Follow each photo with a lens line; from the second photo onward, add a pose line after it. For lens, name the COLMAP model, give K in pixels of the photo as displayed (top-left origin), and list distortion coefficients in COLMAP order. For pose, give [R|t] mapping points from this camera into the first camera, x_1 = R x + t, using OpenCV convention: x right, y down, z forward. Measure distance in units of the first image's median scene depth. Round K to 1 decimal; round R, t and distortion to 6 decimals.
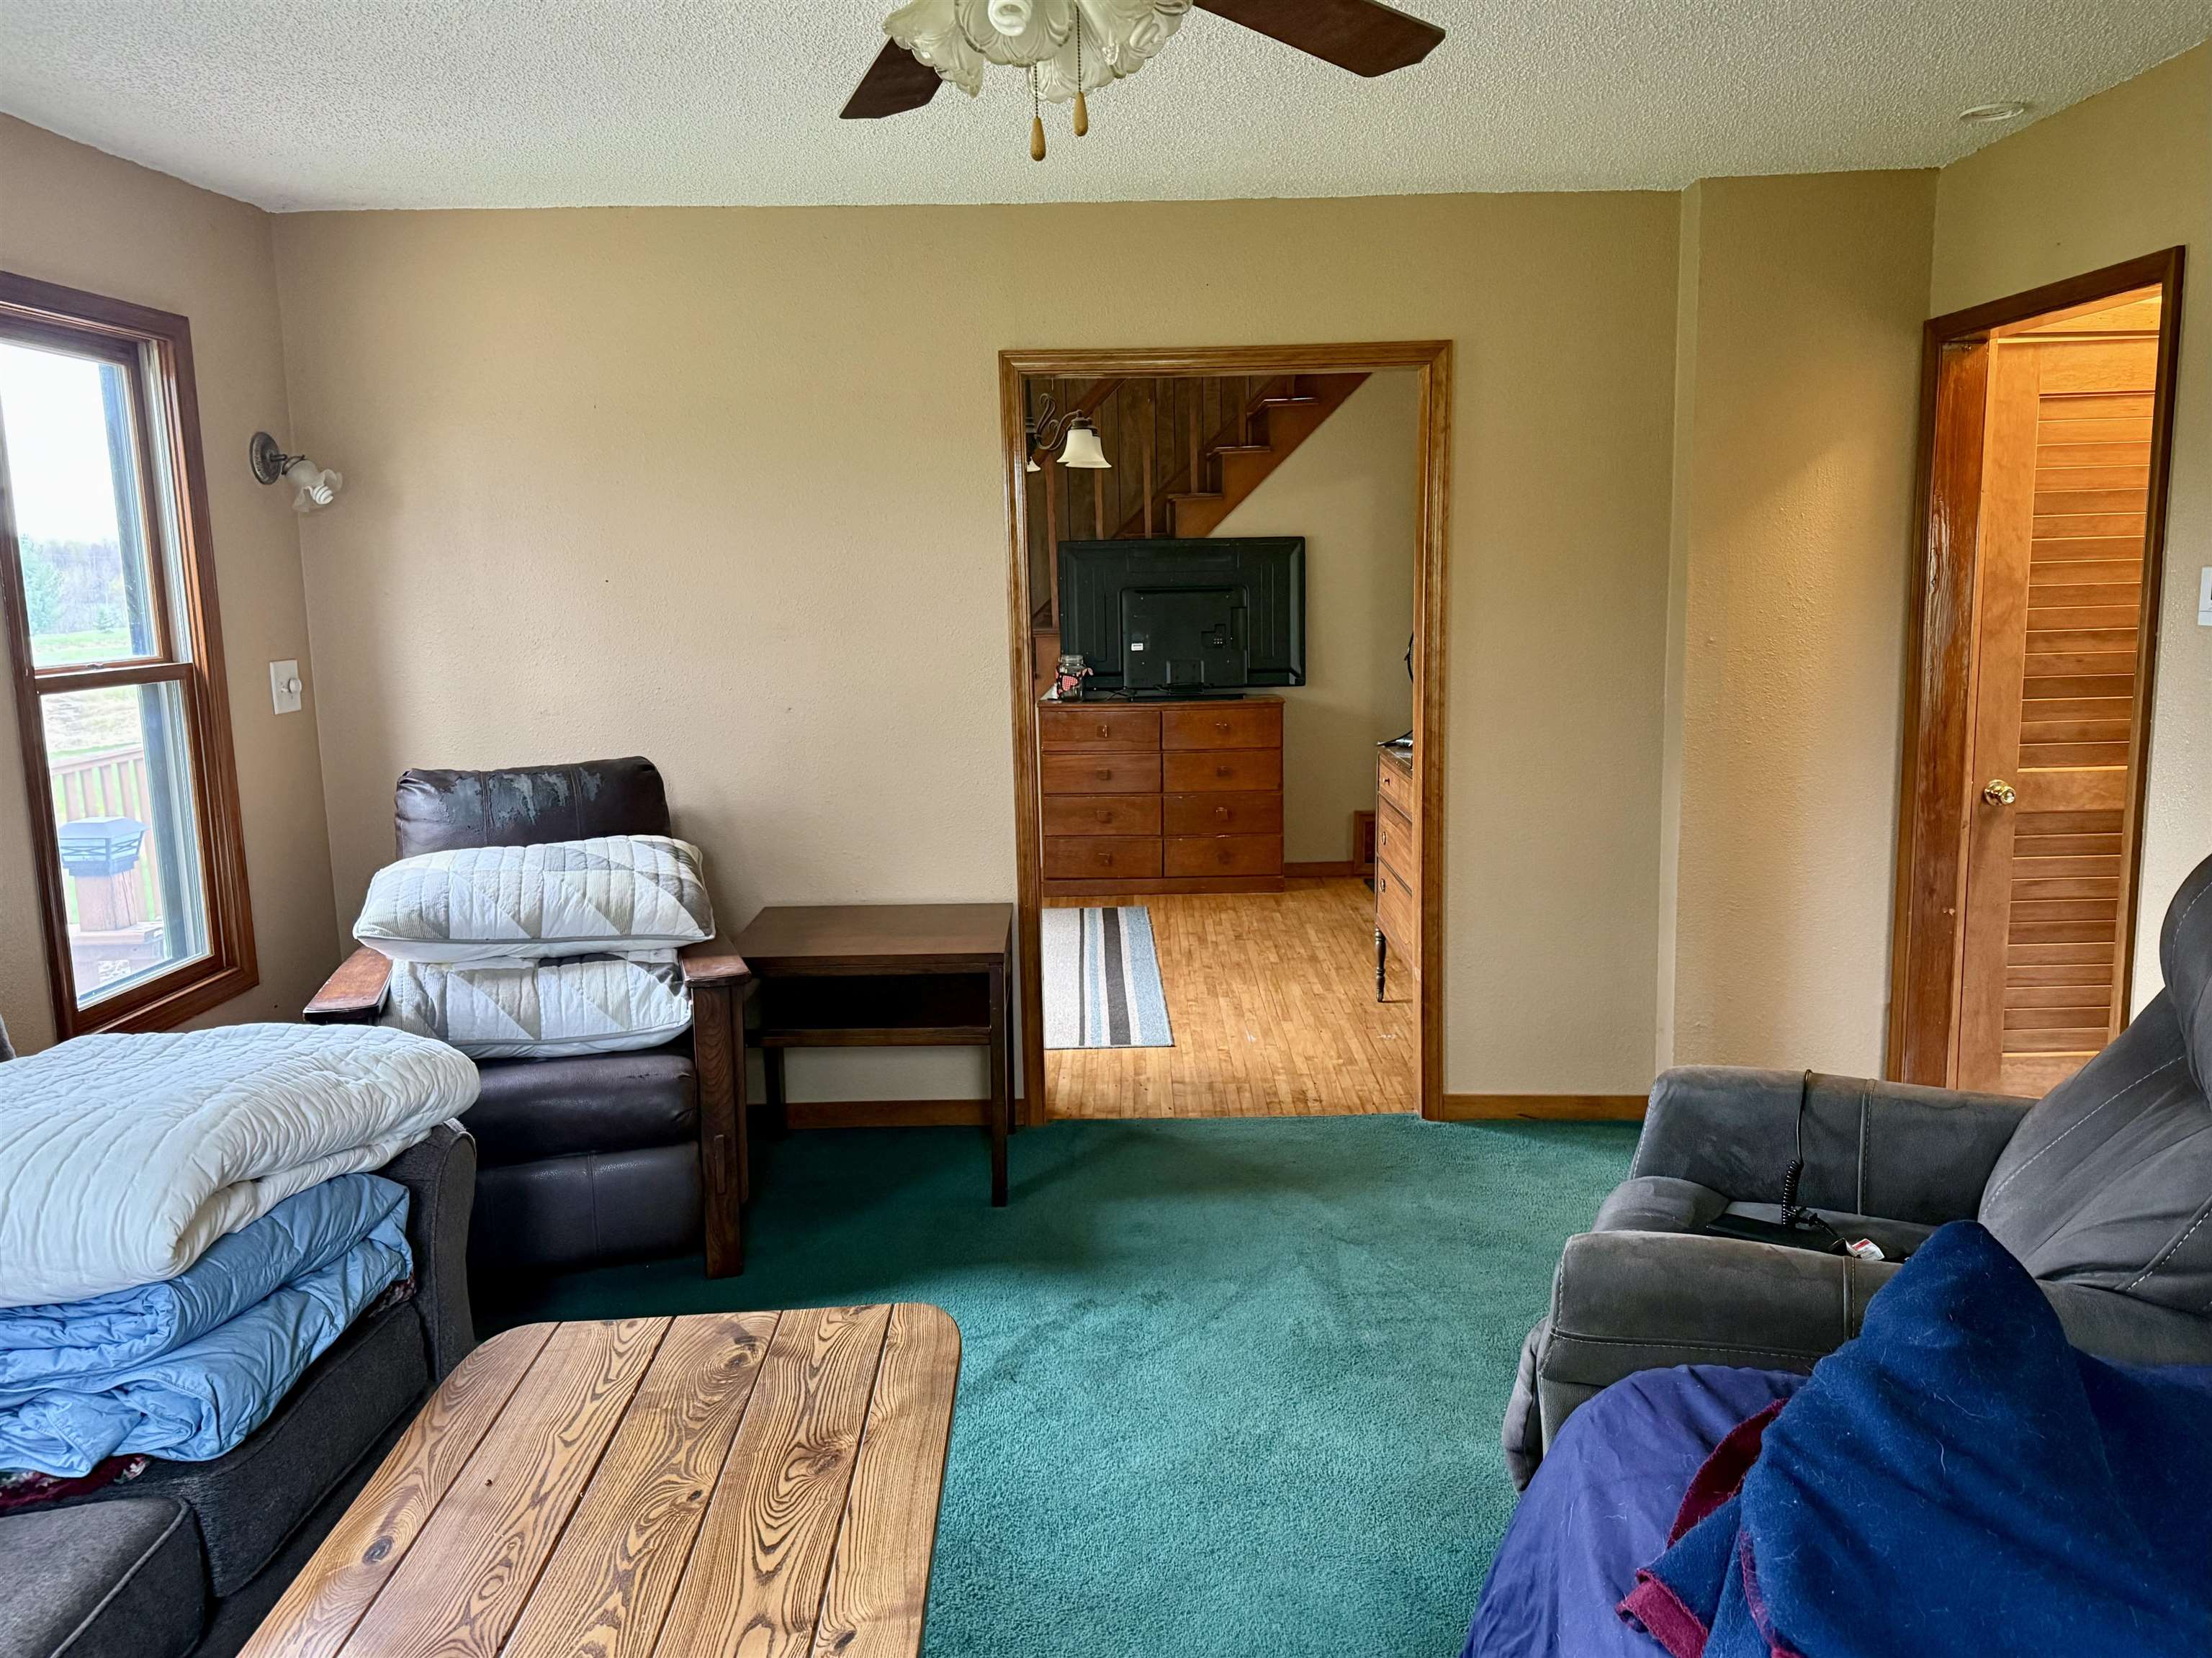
lens RADIAL K [[1616.1, 0, 1115.2], [0, 1616.1, 834.9], [0, 0, 1]] dist [0.086915, -0.096569]
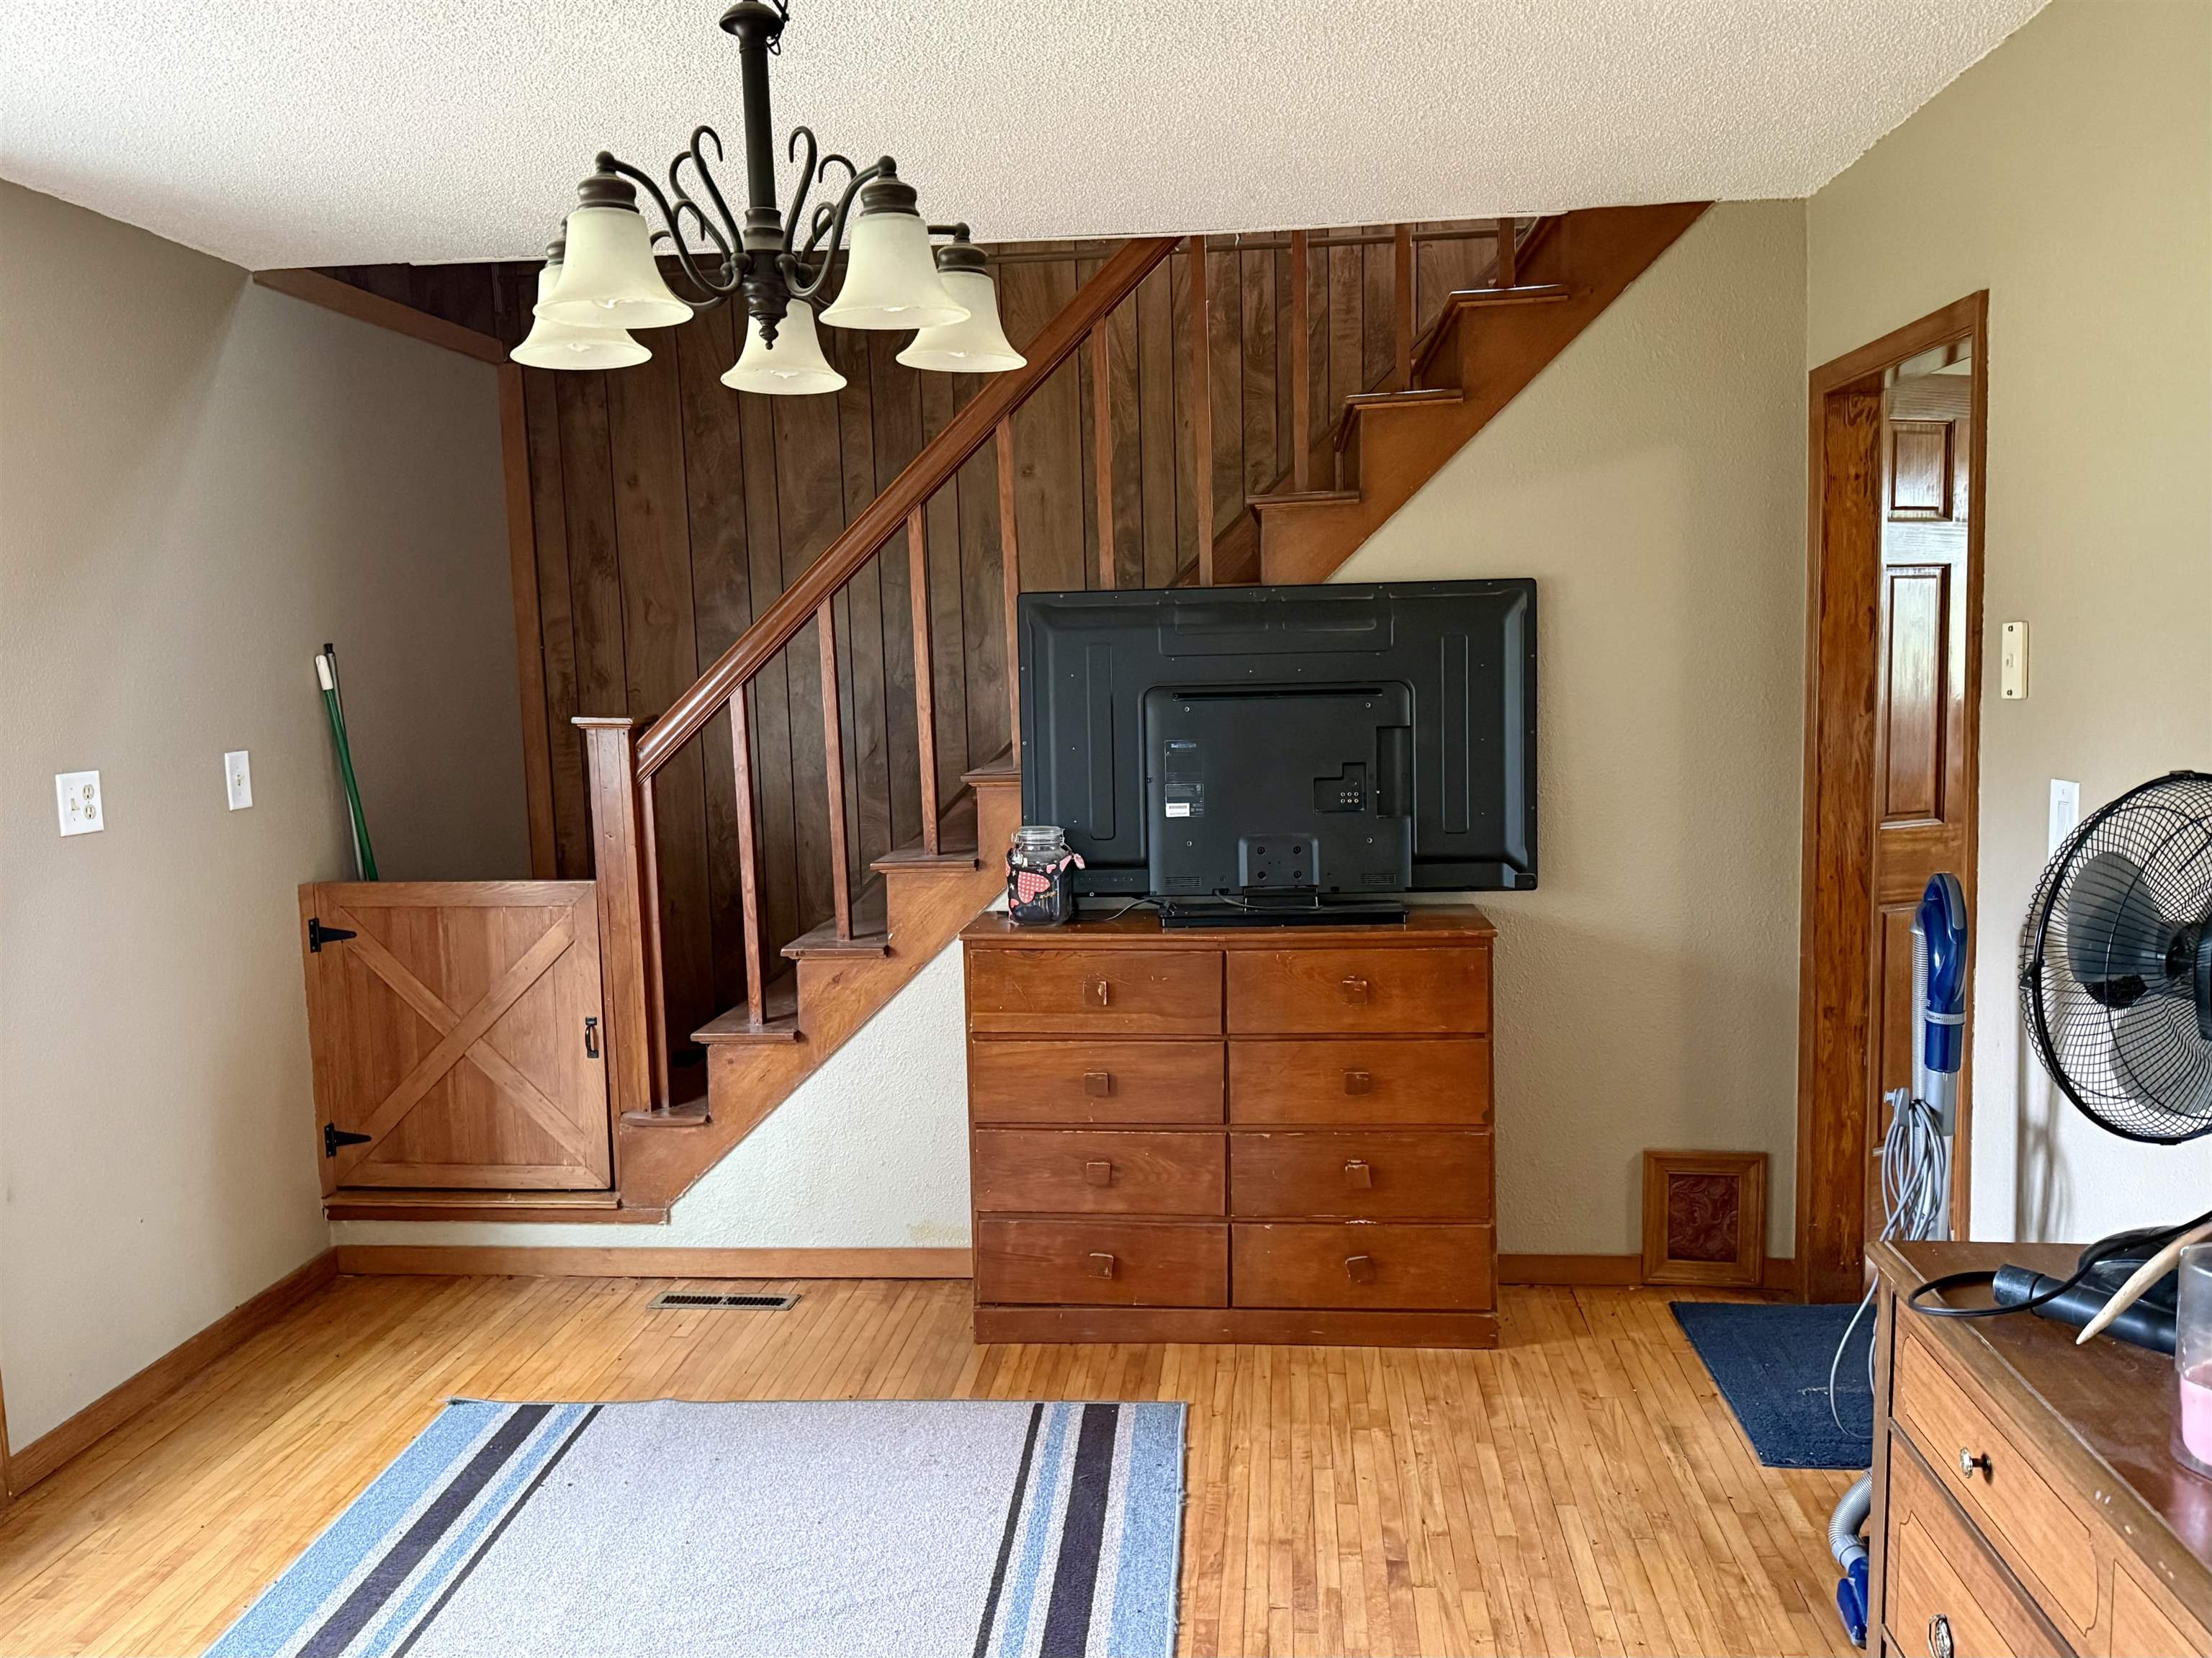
lens RADIAL K [[1616.1, 0, 1115.2], [0, 1616.1, 834.9], [0, 0, 1]] dist [0.086915, -0.096569]
pose [[0.995571, 0.004996, -0.093883, 0.039952], [-0.009378, 0.998884, -0.046284, -0.086881], [0.093547, 0.046959, 0.994507, 0.526792]]
